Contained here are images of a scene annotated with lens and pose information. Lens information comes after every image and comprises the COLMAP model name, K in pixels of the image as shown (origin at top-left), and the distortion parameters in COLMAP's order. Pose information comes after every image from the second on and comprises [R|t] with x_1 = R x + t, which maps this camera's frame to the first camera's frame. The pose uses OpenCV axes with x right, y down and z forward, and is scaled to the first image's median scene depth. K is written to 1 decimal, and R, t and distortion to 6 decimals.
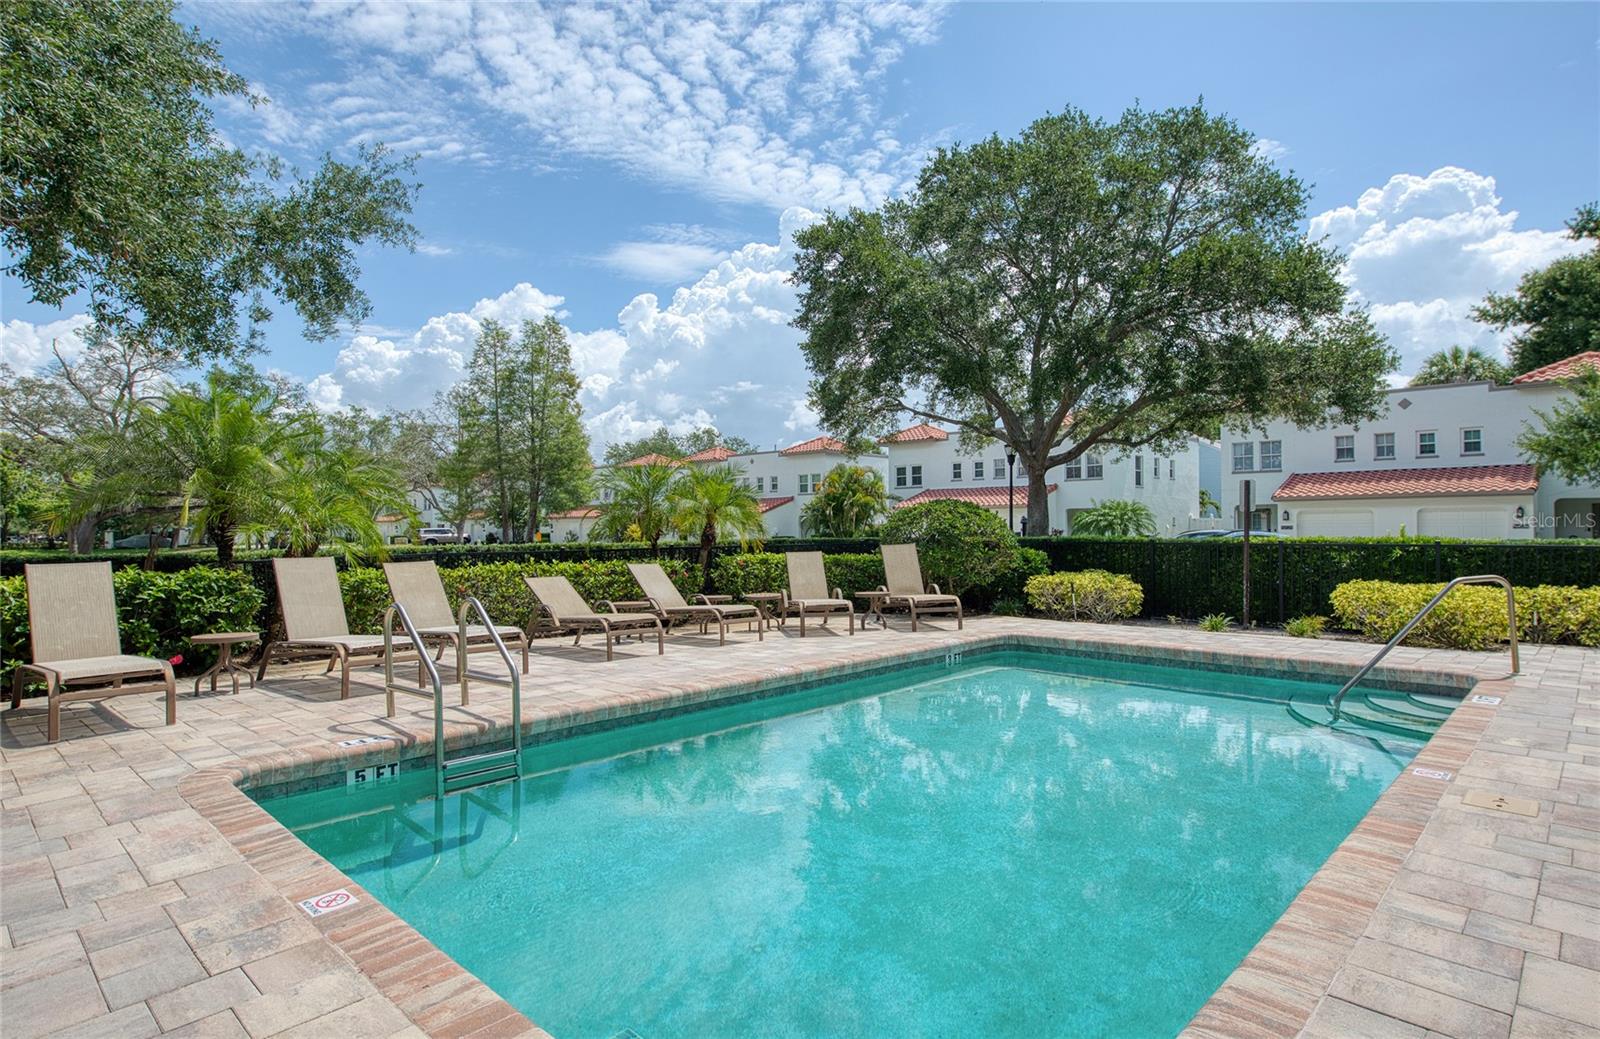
lens RADIAL K [[846.3, 0, 800.0], [0, 846.3, 519.5], [0, 0, 1]] dist [-0.007263, -0.001018]
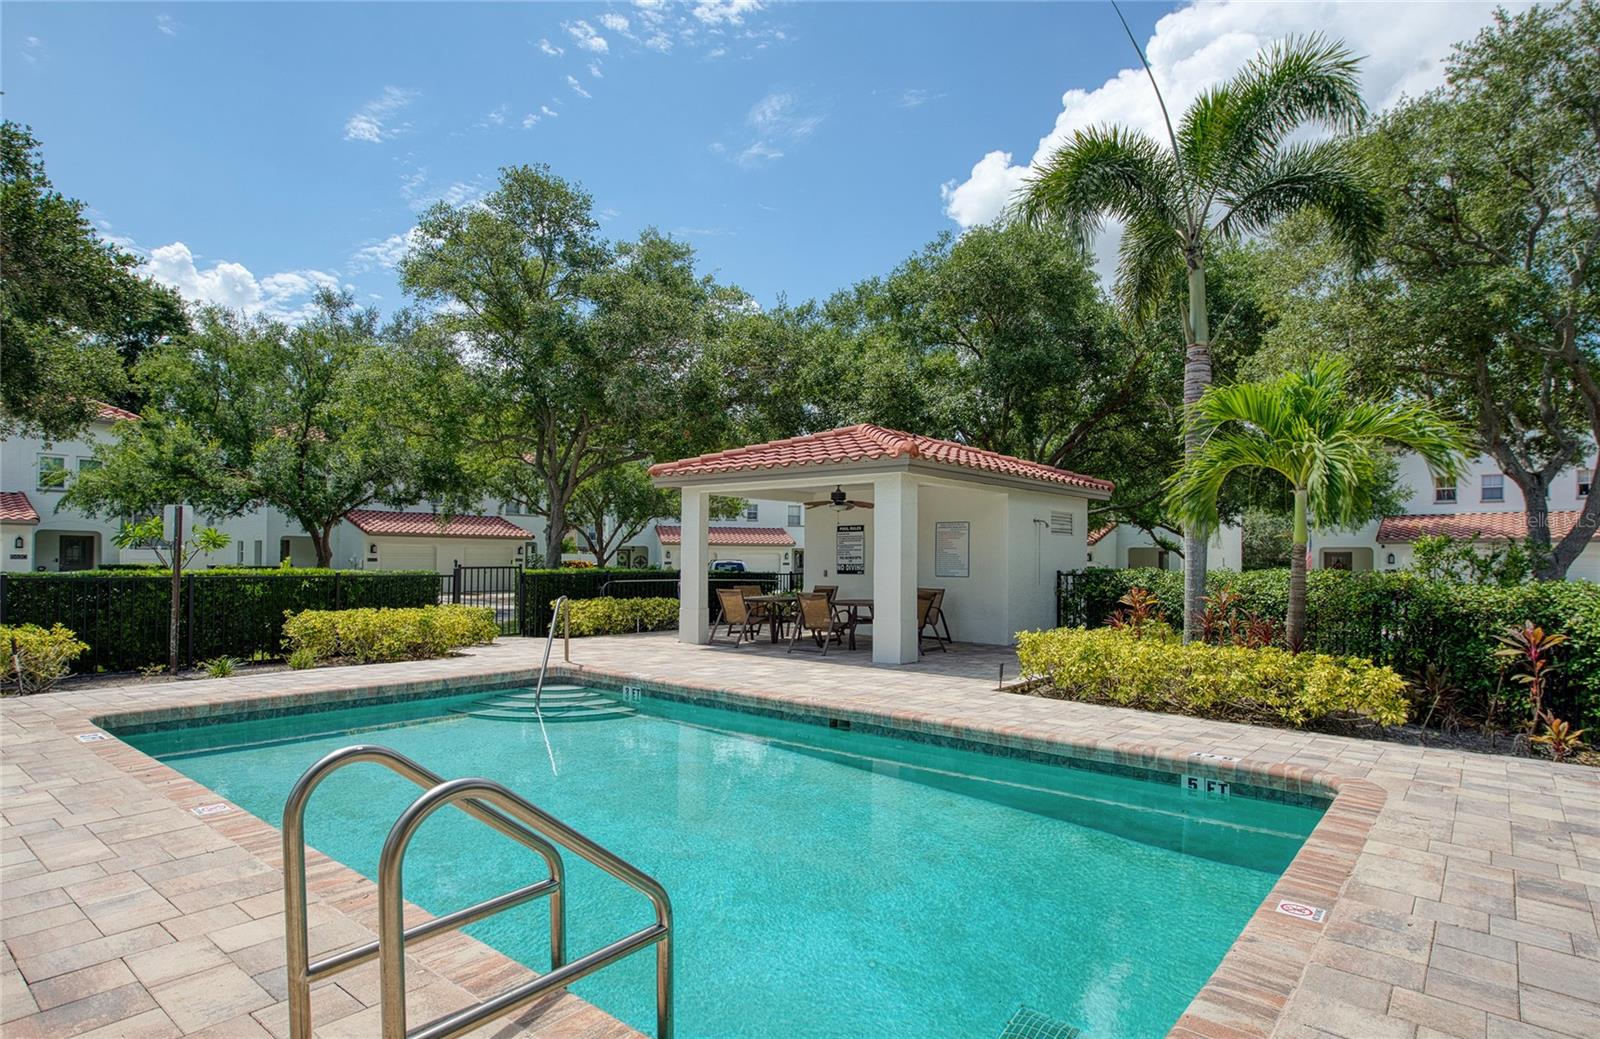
lens RADIAL K [[846.3, 0, 800.0], [0, 846.3, 519.5], [0, 0, 1]] dist [-0.007263, -0.001018]
pose [[-0.064551, 0.052338, 0.996541, -1.337166], [-0.016424, 0.998433, -0.053502, 0.017067], [-0.997779, -0.019821, -0.063590, 1.417655]]
